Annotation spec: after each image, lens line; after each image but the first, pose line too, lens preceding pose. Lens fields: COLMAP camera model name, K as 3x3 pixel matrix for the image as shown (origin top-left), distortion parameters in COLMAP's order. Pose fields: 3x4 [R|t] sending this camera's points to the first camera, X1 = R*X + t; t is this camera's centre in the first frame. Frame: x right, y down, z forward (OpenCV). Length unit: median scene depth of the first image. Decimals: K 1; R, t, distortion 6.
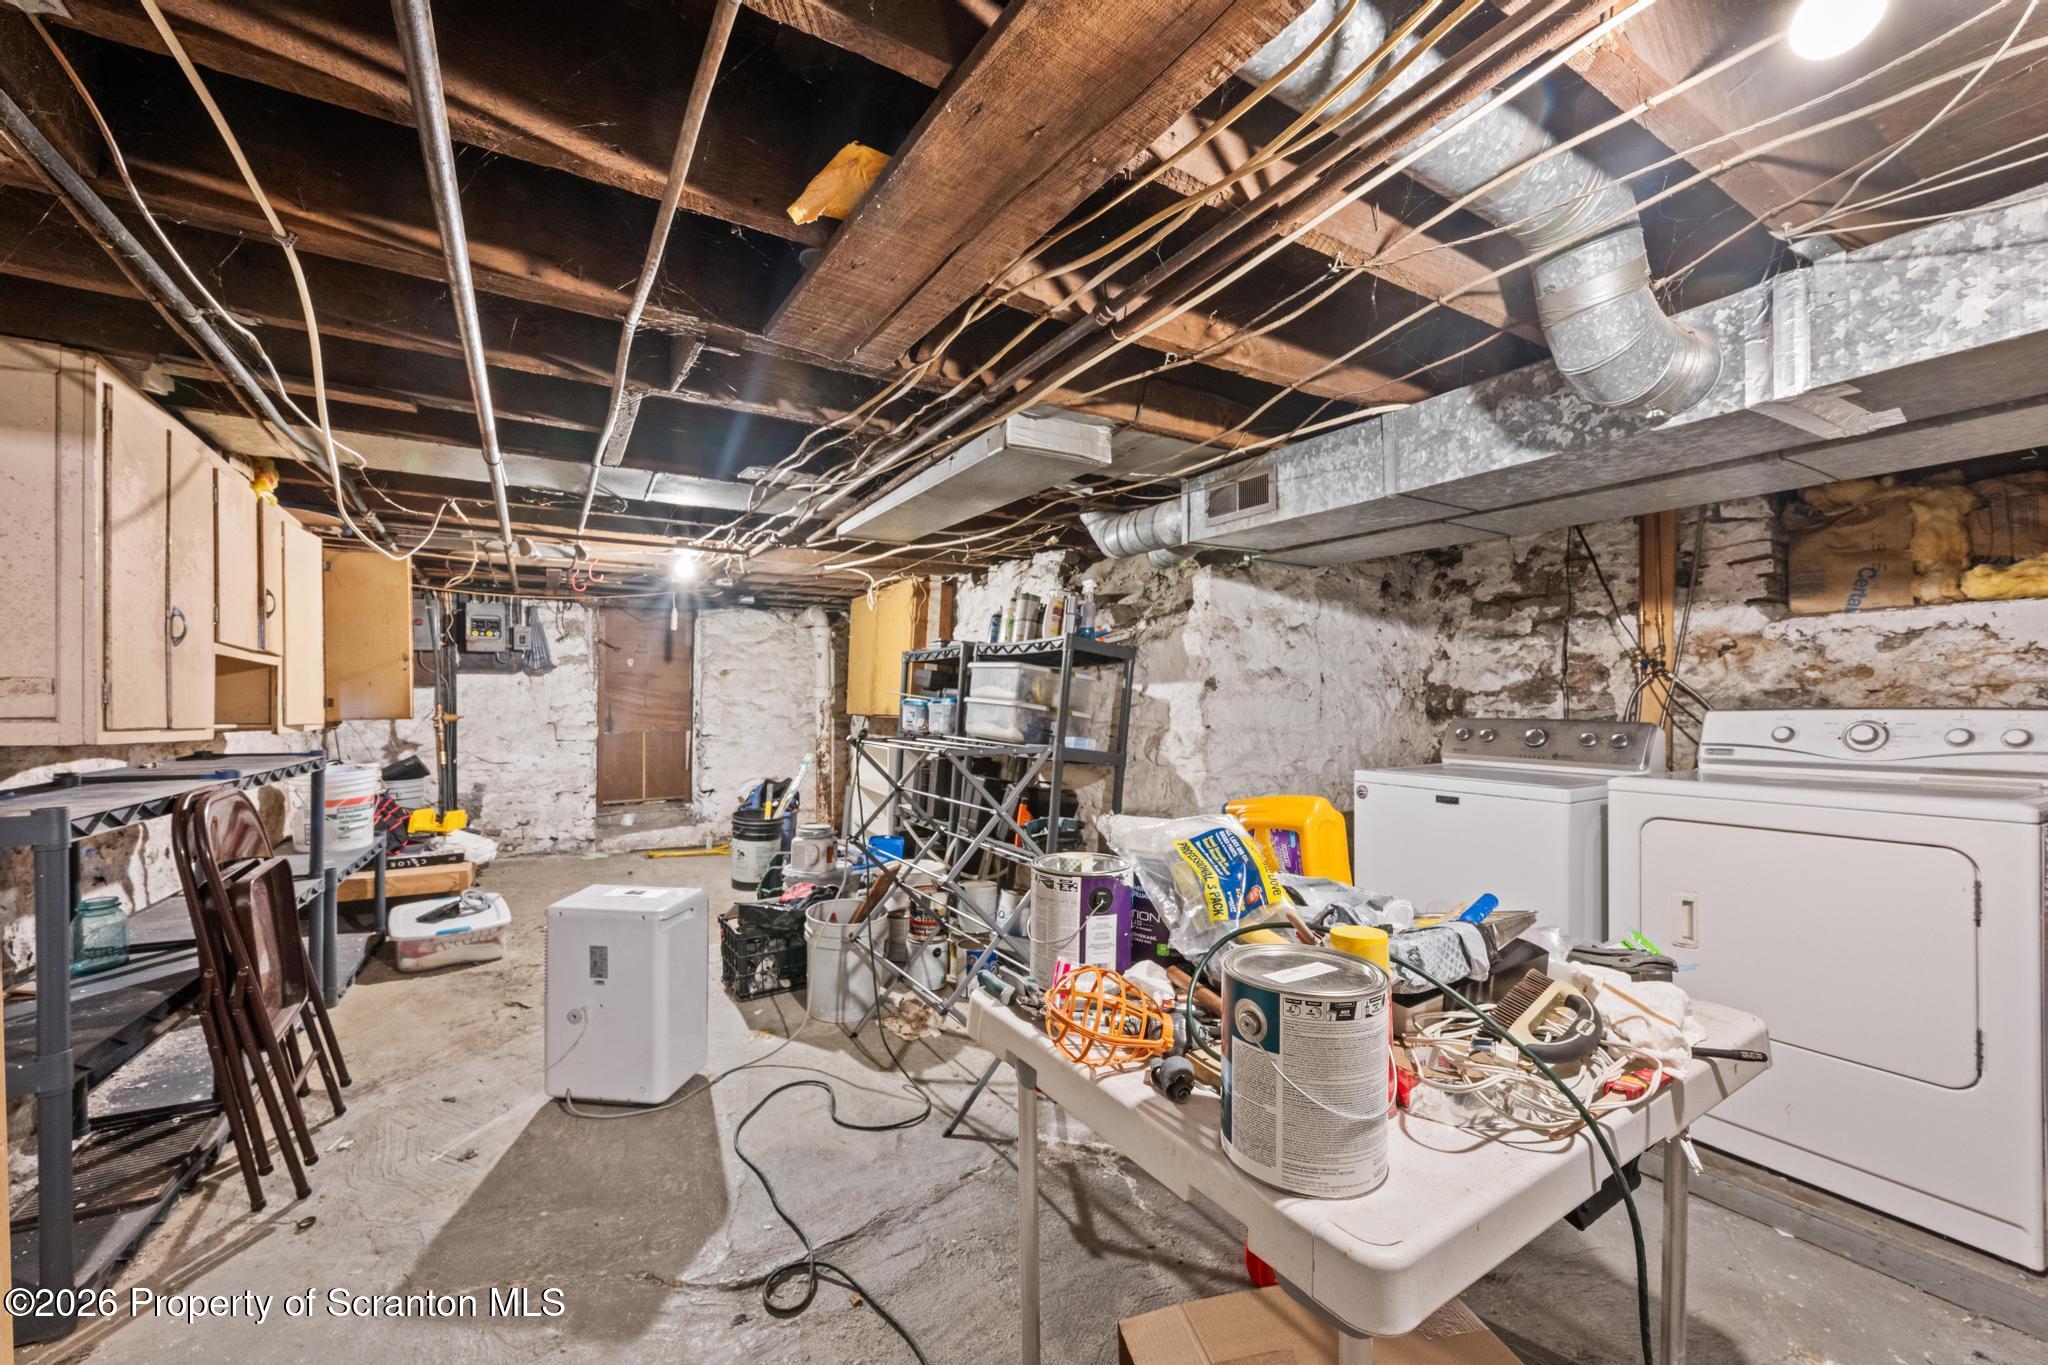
lens RADIAL K [[809.0, 0, 1025.1], [0, 809.0, 698.3], [0, 0, 1]] dist [-0.000680, 0.000529]
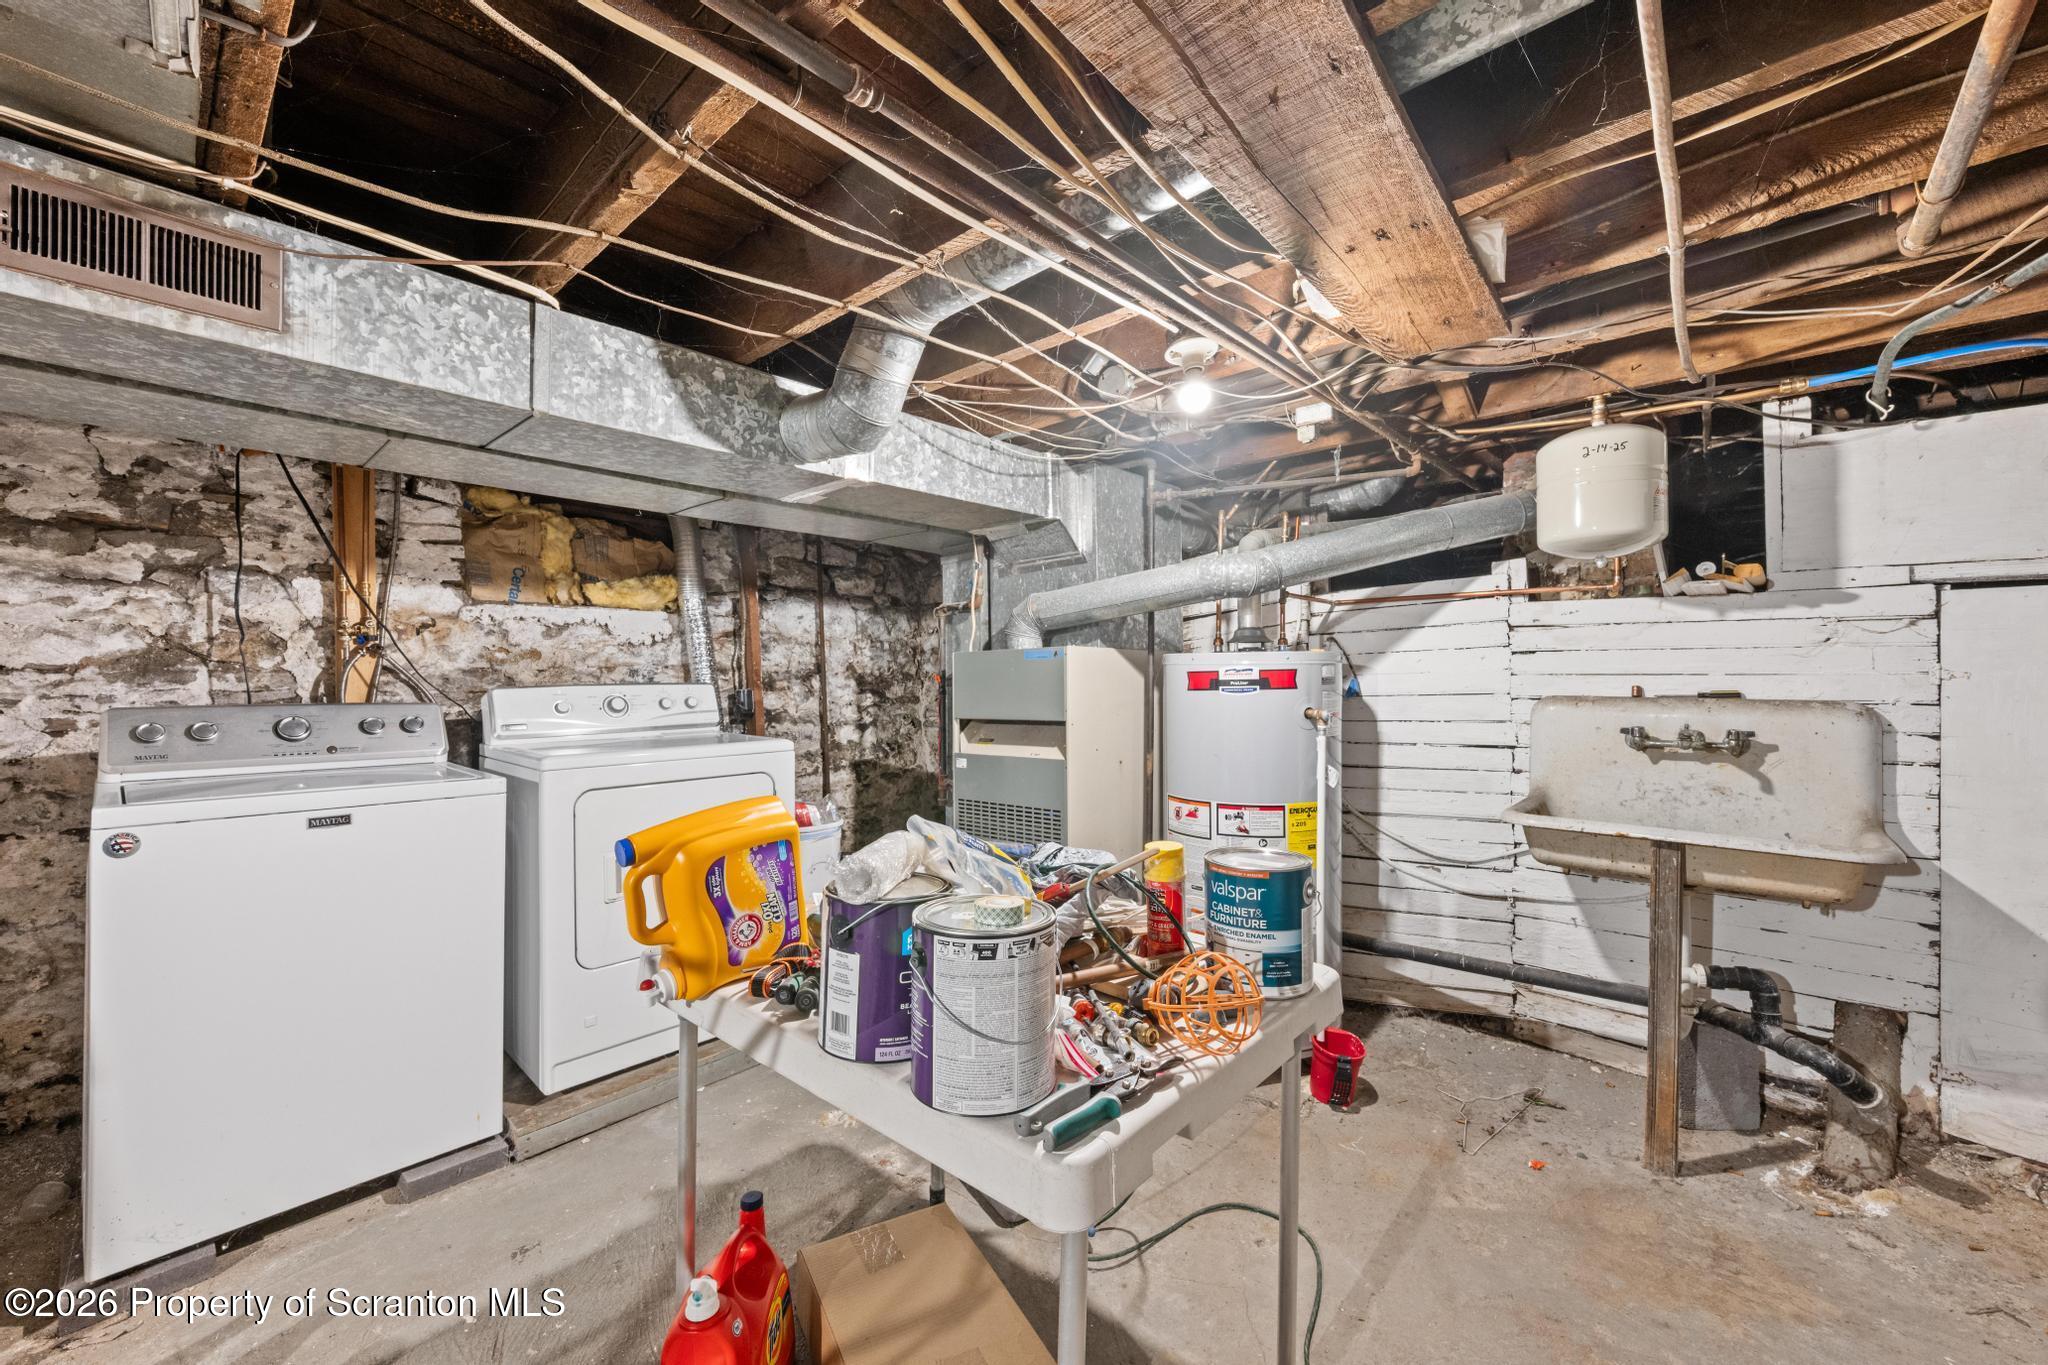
lens RADIAL K [[809.0, 0, 1034.2], [0, 809.0, 678.7], [0, 0, 1]] dist [-0.000680, 0.000529]
pose [[-0.288742, -0.003791, 0.957399, -0.311046], [-0.002215, 0.999992, 0.003291, -0.002356], [-0.957404, -0.001170, -0.288748, 0.577542]]
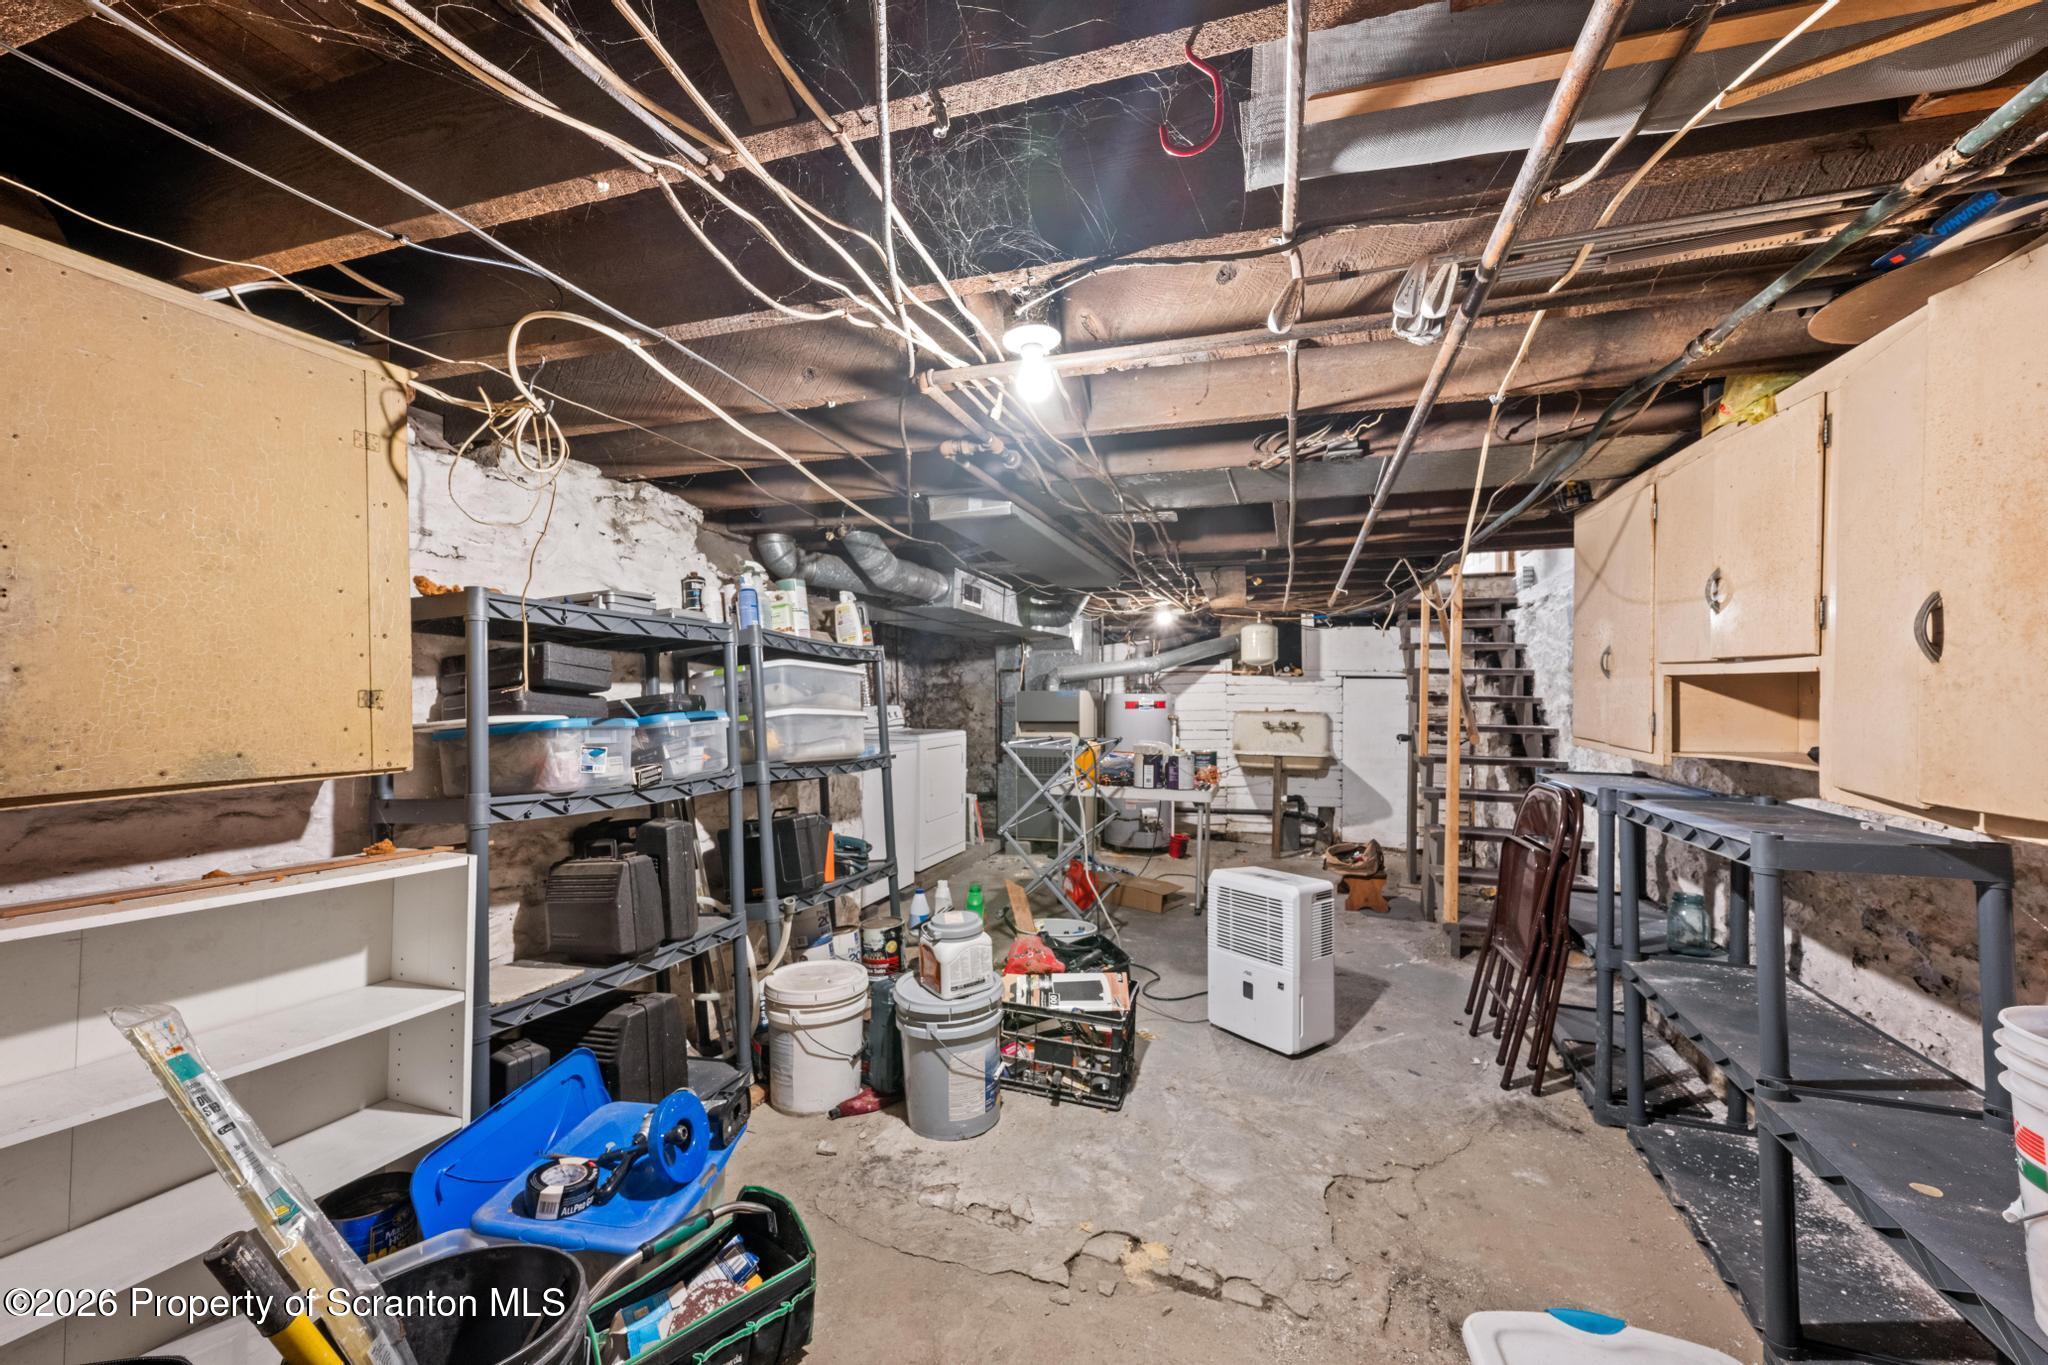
lens RADIAL K [[809.0, 0, 1015.8], [0, 809.0, 690.1], [0, 0, 1]] dist [-0.000680, 0.000529]
pose [[-0.644629, -0.004228, 0.764483, -0.966664], [-0.010606, 0.999938, -0.003413, -0.025459], [-0.764422, -0.010308, -0.644634, 1.717328]]
